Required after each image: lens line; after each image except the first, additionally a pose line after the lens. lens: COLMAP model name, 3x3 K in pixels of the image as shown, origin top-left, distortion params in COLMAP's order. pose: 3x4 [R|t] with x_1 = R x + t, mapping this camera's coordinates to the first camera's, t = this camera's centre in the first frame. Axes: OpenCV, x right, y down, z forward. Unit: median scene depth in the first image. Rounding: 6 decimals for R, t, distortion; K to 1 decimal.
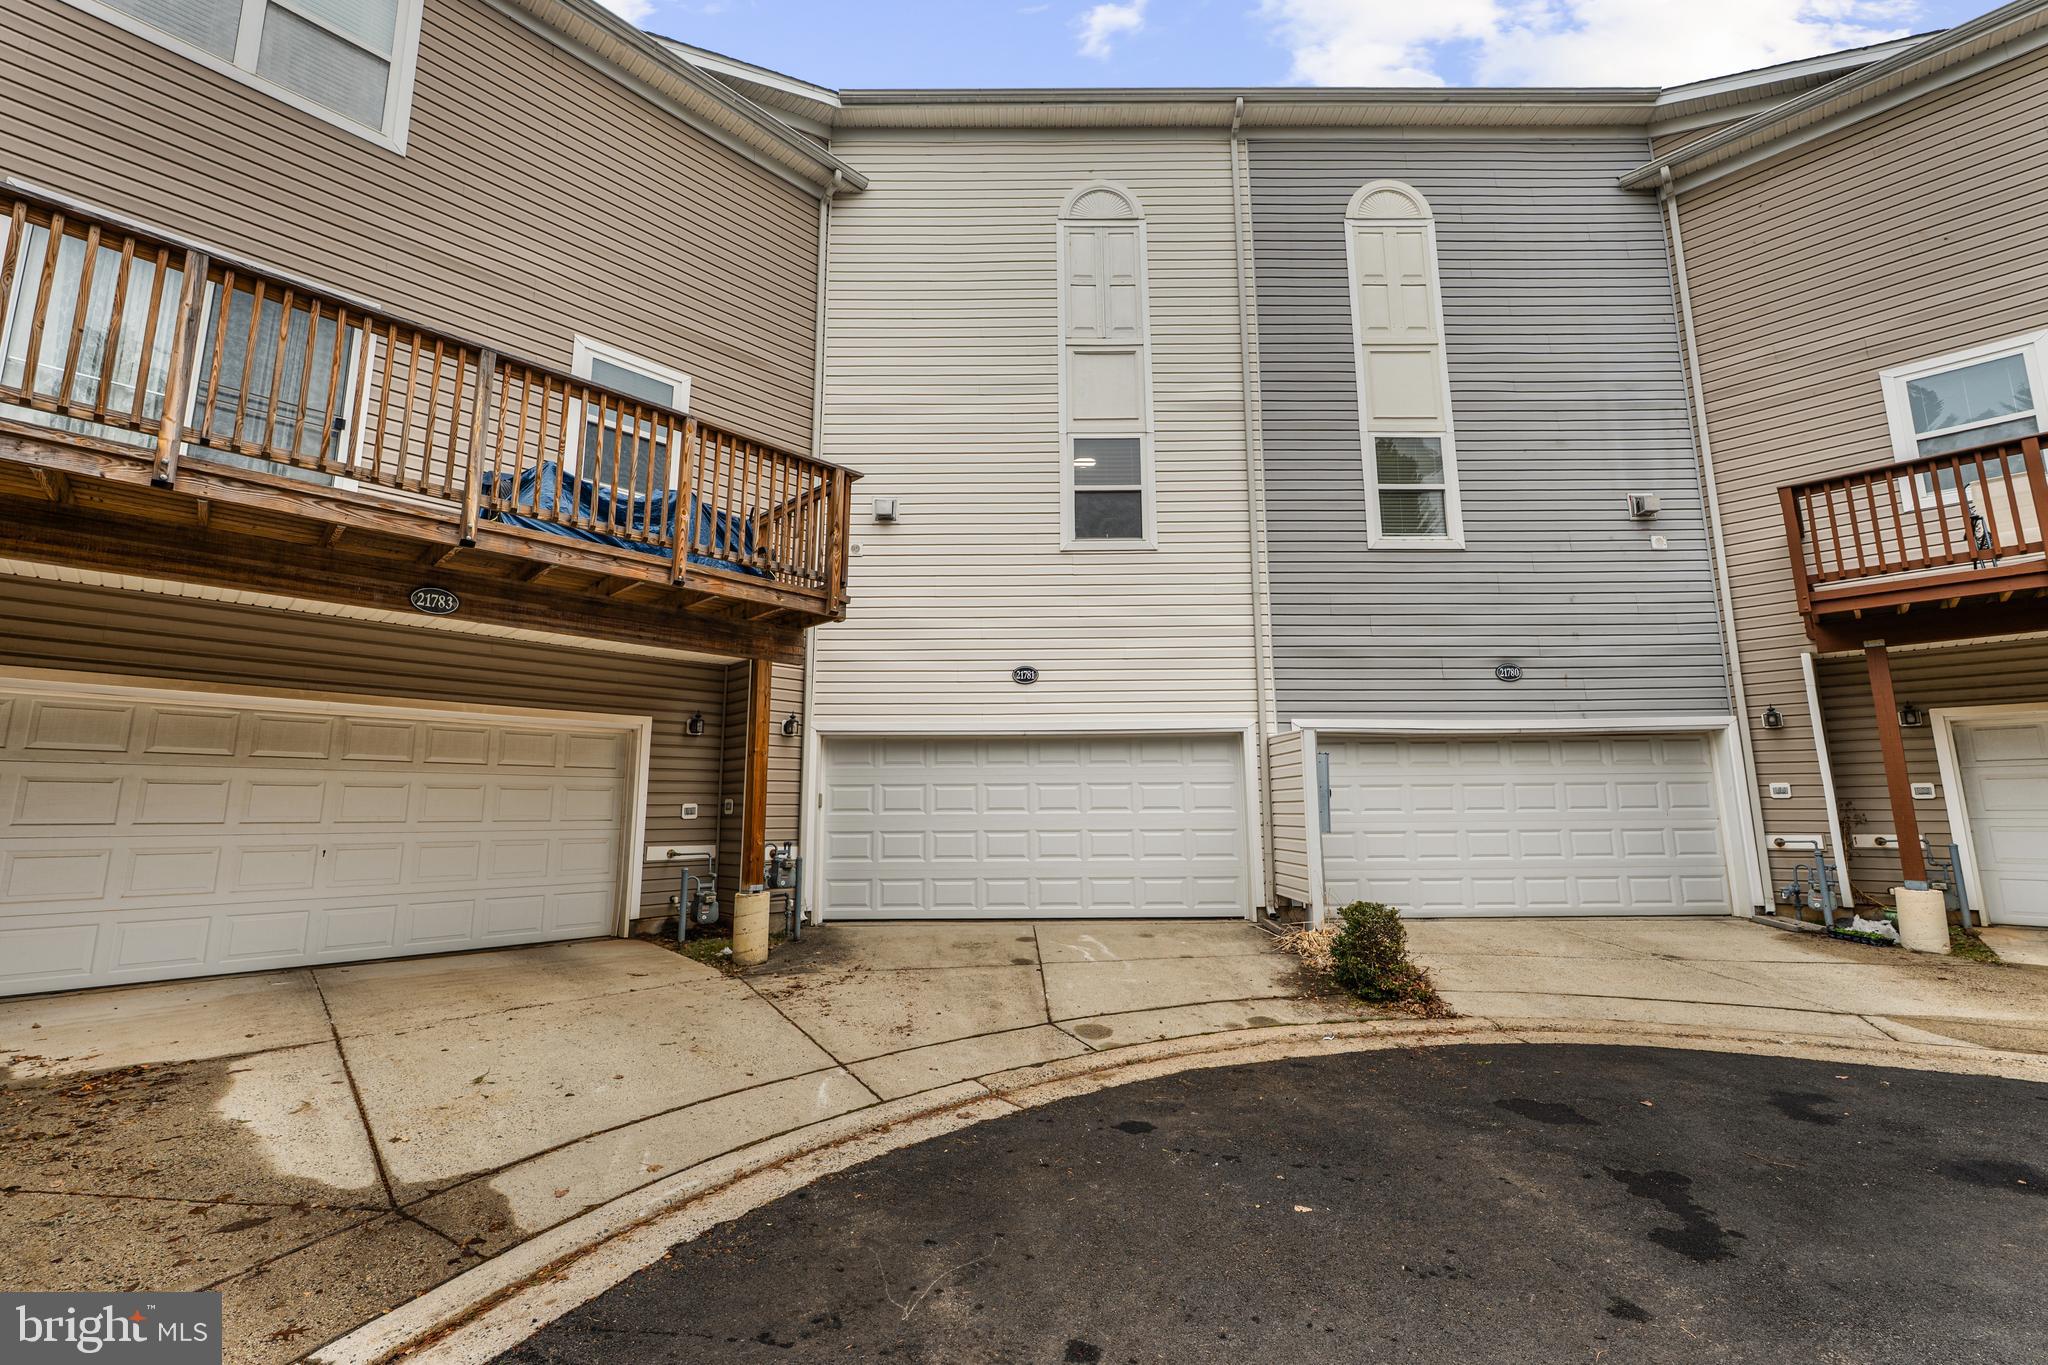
lens RADIAL K [[832.3, 0, 1039.8], [0, 832.3, 676.7], [0, 0, 1]] dist [-0.001622, 0.000755]
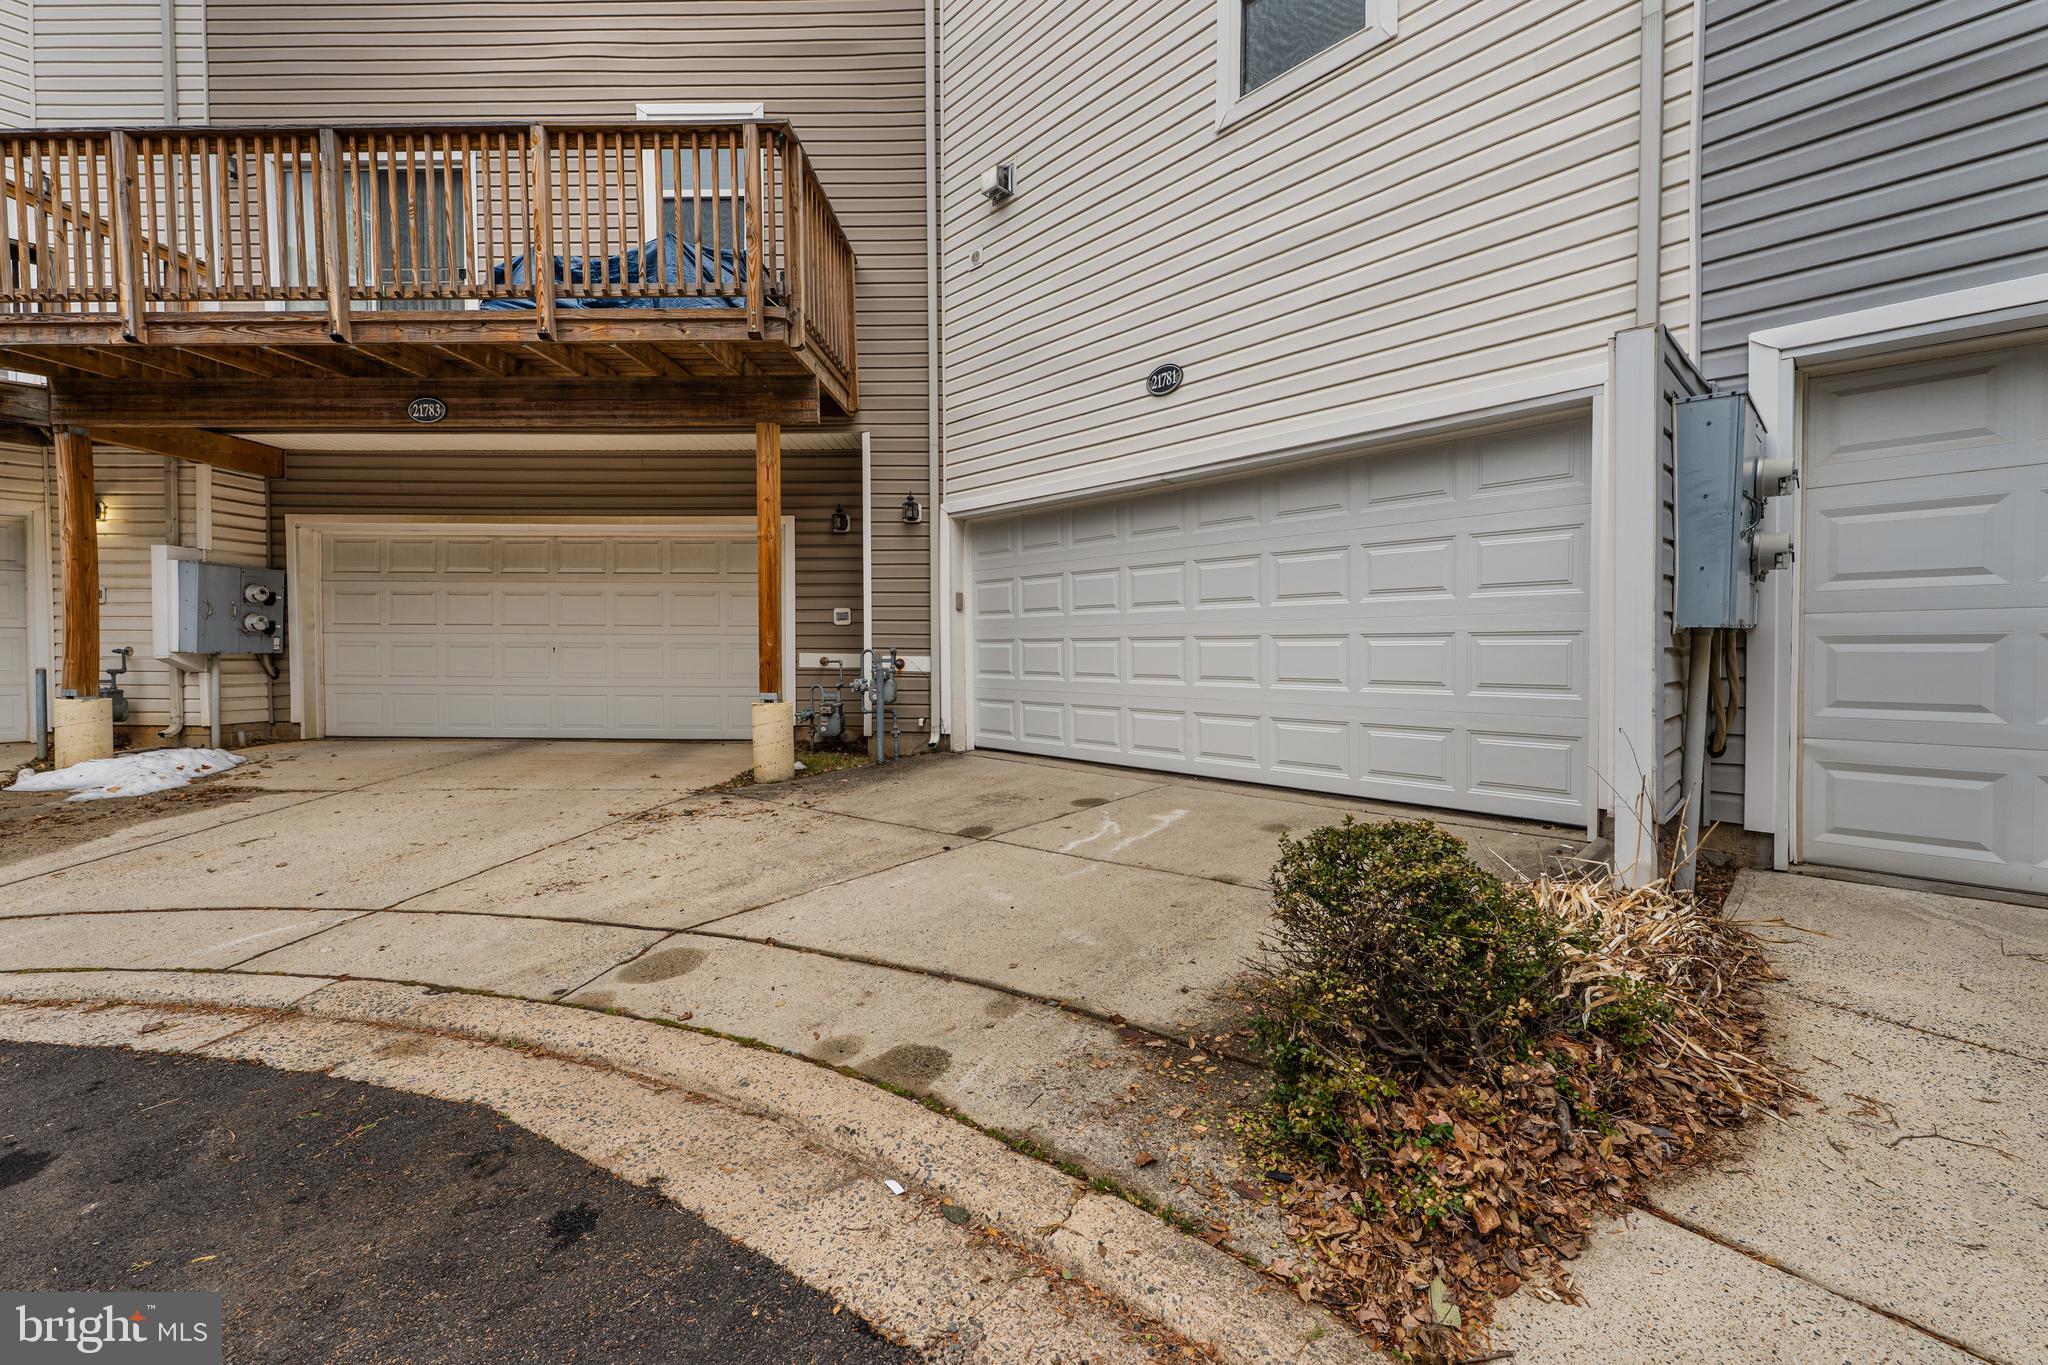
lens RADIAL K [[832.3, 0, 1021.0], [0, 832.3, 672.7], [0, 0, 1]] dist [-0.001622, 0.000755]
pose [[0.674087, 0.025519, -0.738211, 0.496264], [0.112734, 0.984140, 0.136962, 0.153474], [0.729999, -0.175546, 0.660519, 0.680433]]
